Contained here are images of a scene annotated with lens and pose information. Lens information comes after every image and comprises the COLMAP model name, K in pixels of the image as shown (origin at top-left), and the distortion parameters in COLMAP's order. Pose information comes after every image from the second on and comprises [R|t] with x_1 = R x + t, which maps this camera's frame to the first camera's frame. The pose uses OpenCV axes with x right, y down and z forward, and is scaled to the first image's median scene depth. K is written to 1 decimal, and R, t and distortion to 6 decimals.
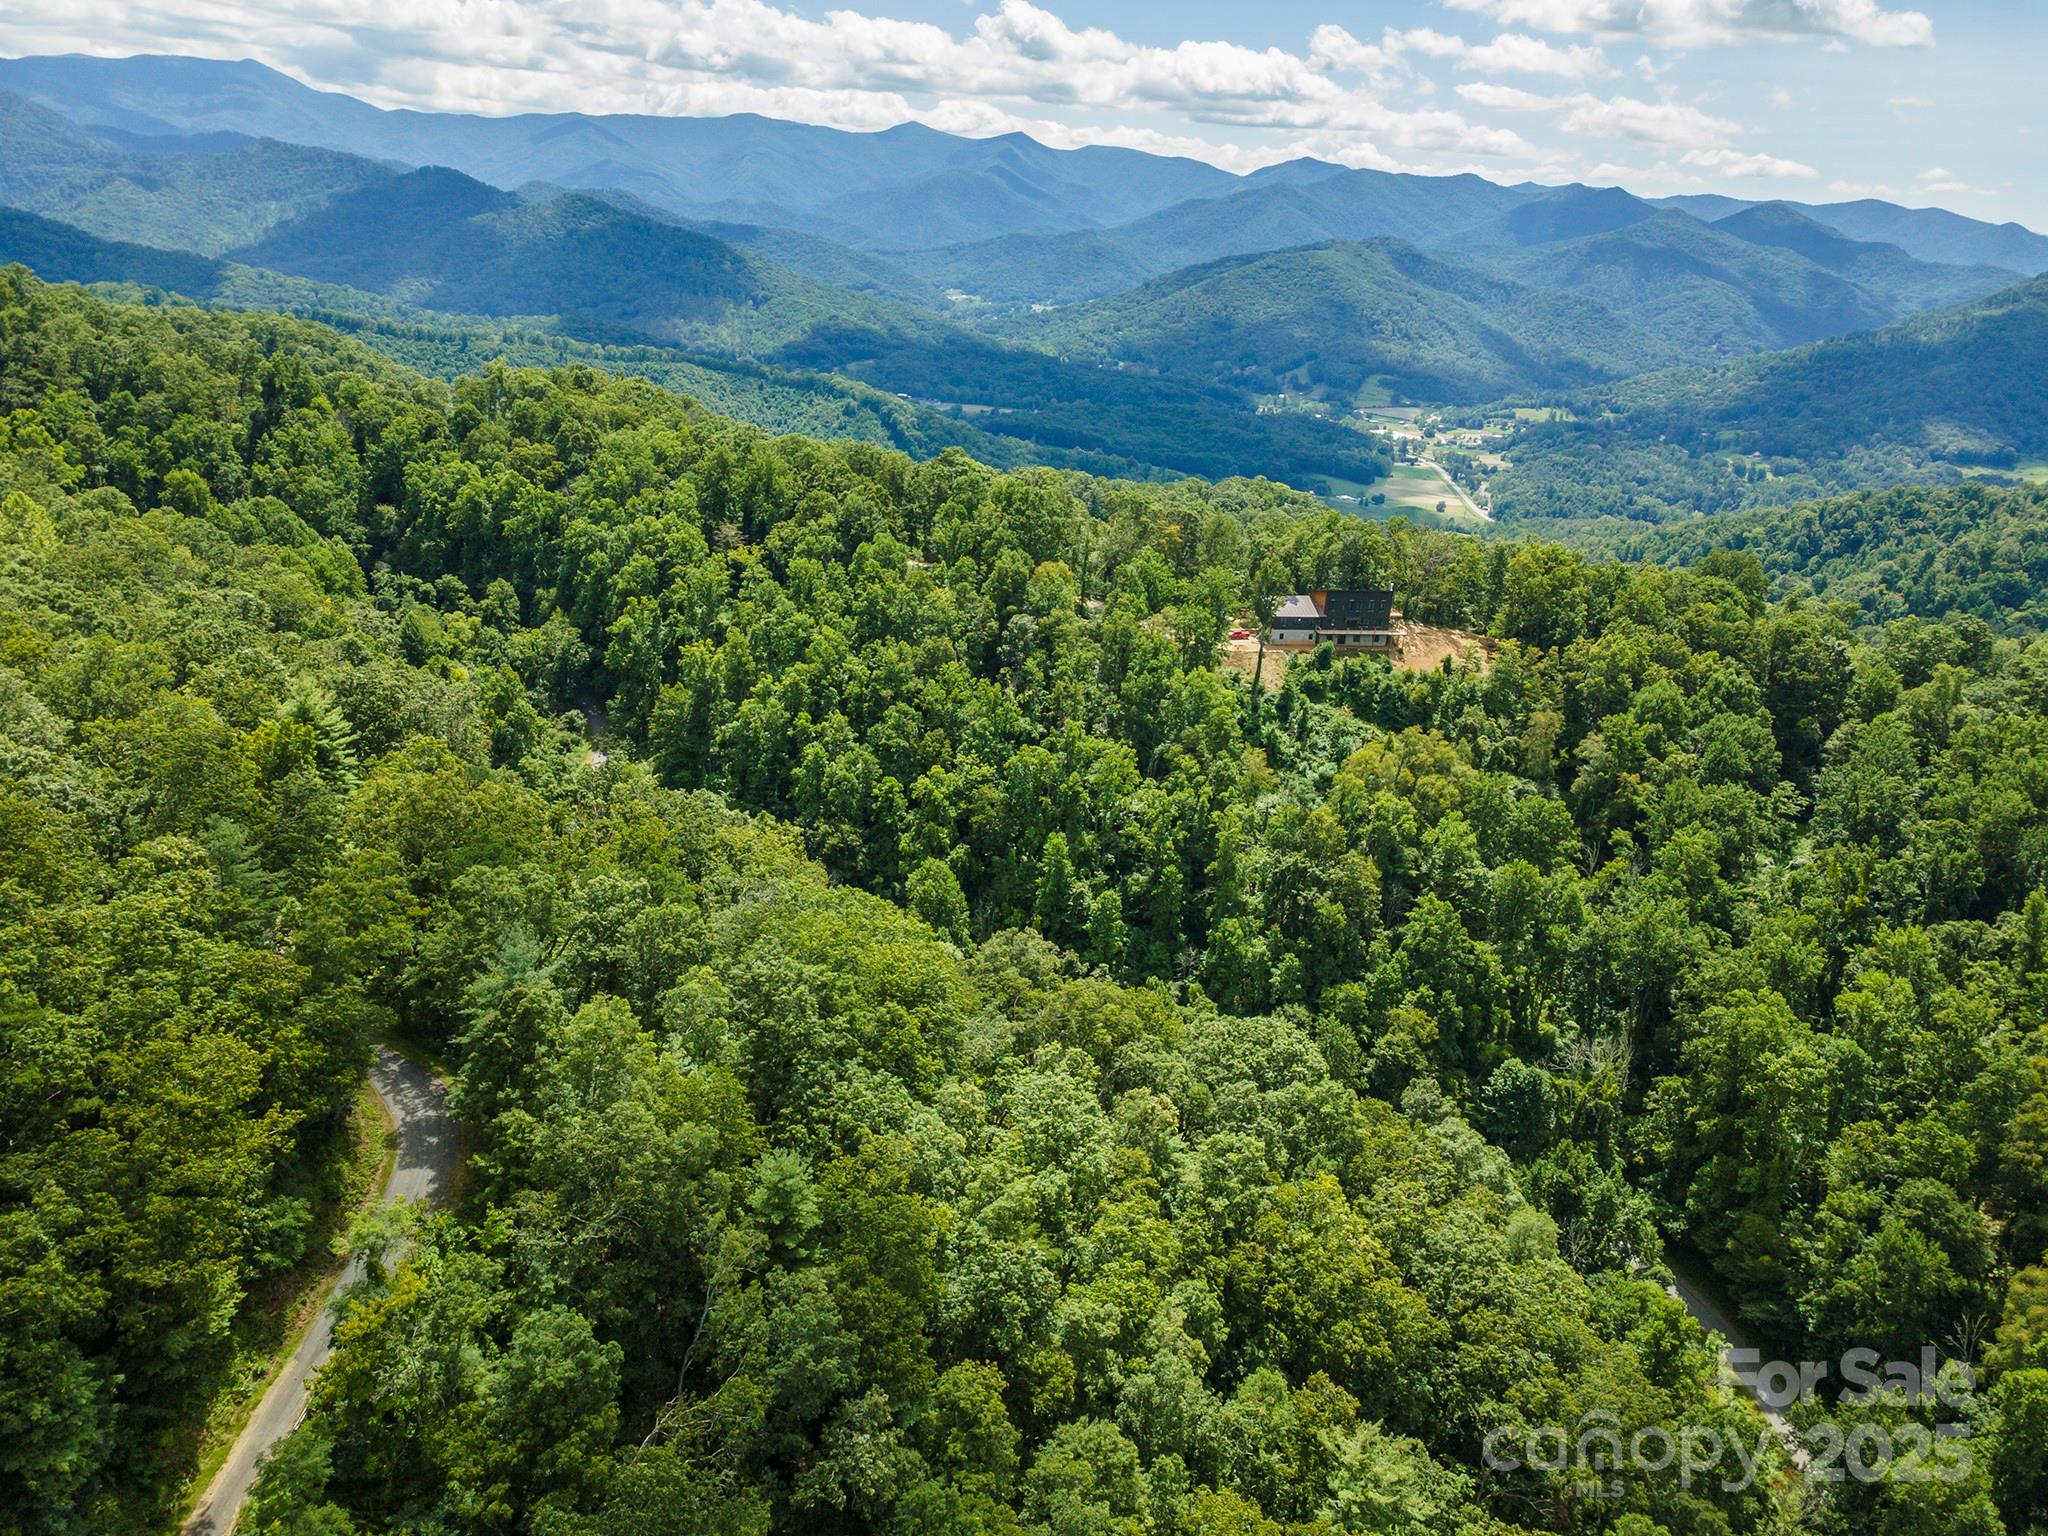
lens RADIAL K [[1483.5, 0, 1014.1], [0, 1483.5, 761.7], [0, 0, 1]] dist [0.041985, 0.022850]
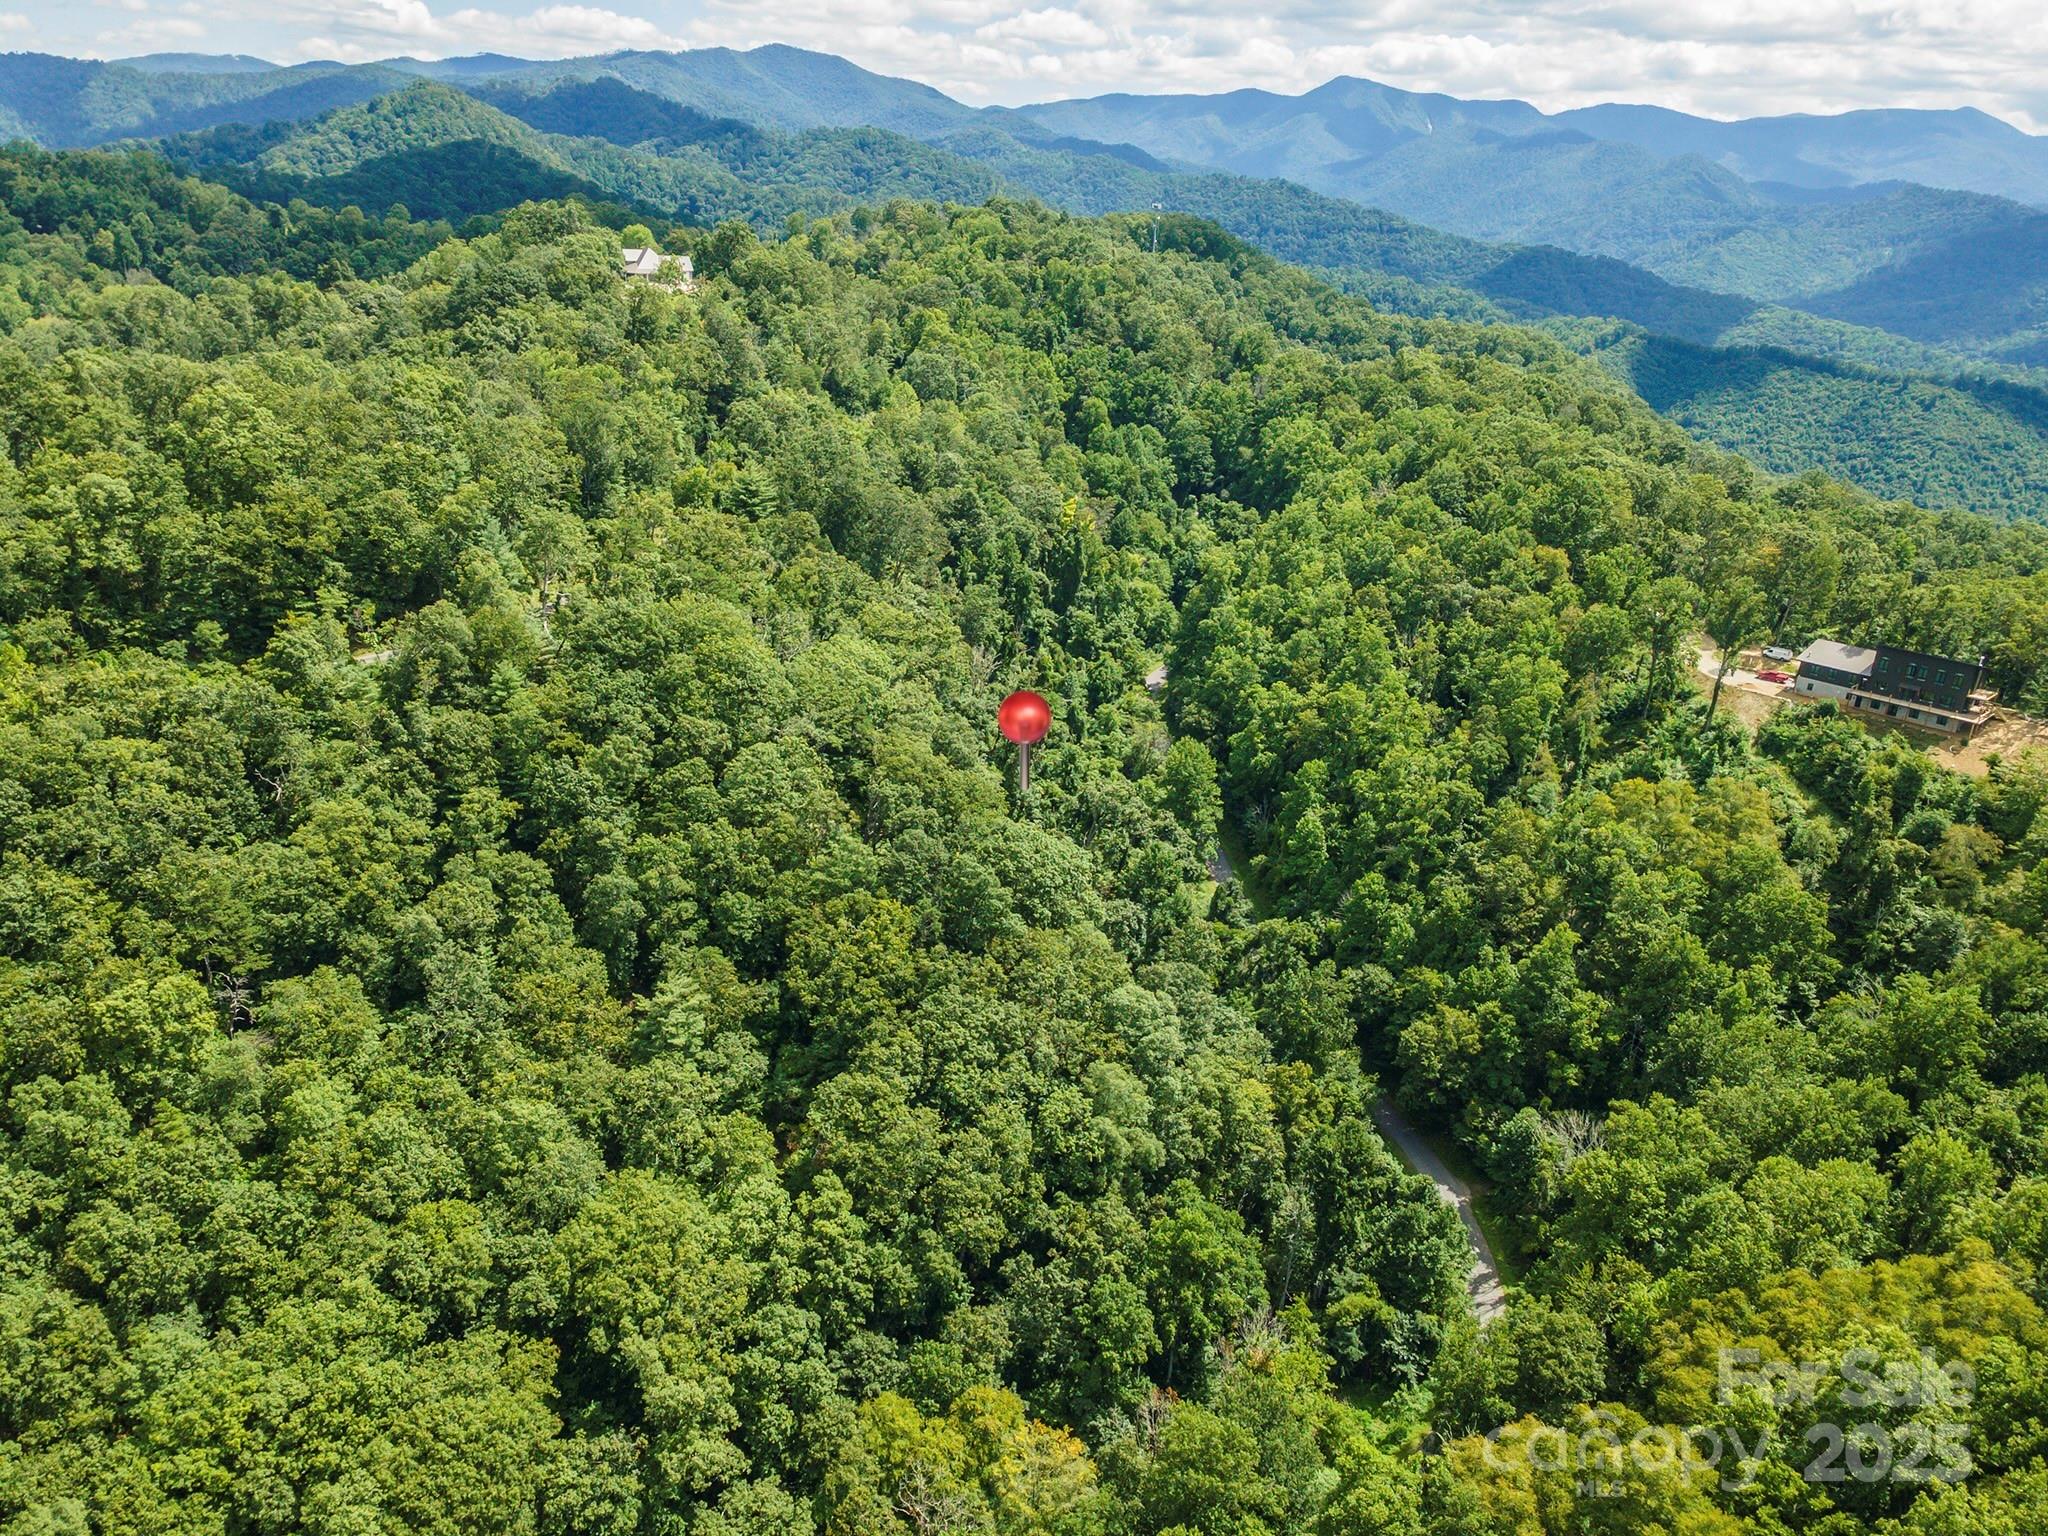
lens RADIAL K [[1483.5, 0, 1009.2], [0, 1483.5, 762.2], [0, 0, 1]] dist [0.041985, 0.022850]
pose [[0.570166, 0.274398, -0.774349, 0.108181], [-0.297456, 0.947569, 0.116758, -0.001439], [0.765788, 0.163763, 0.621893, 0.022462]]
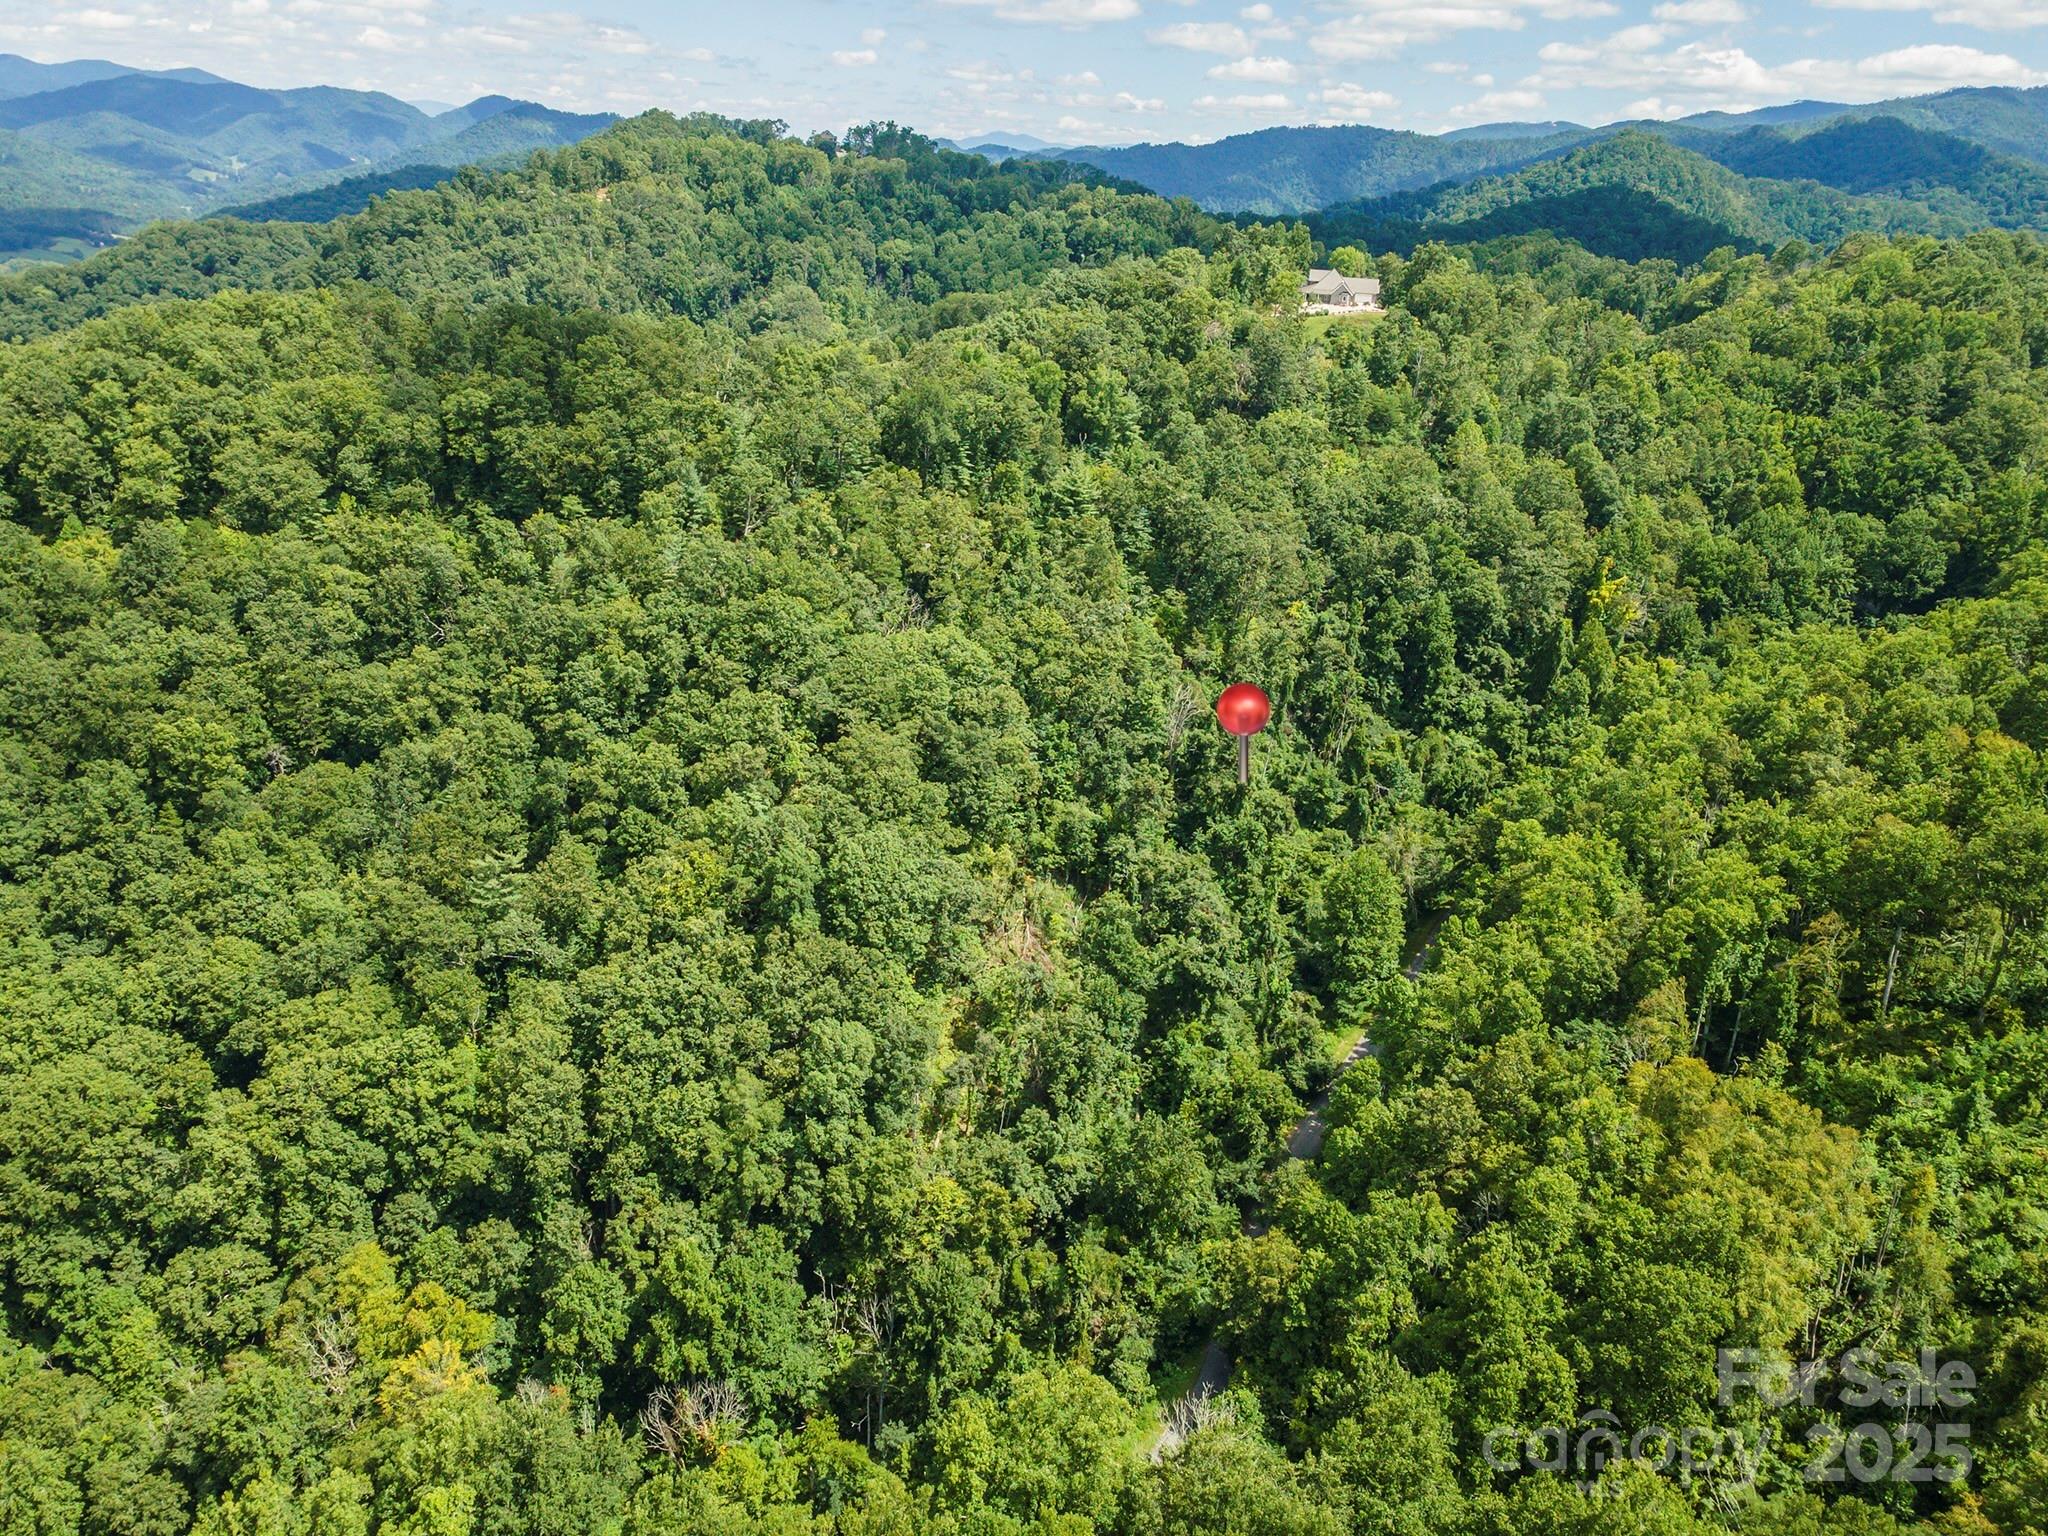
lens RADIAL K [[1483.5, 0, 1020.5], [0, 1483.5, 758.8], [0, 0, 1]] dist [0.041985, 0.022850]
pose [[-0.155076, 0.307707, -0.938759, 0.121312], [-0.395390, 0.851494, 0.344419, -0.031758], [0.905328, 0.424587, -0.010382, 0.108253]]
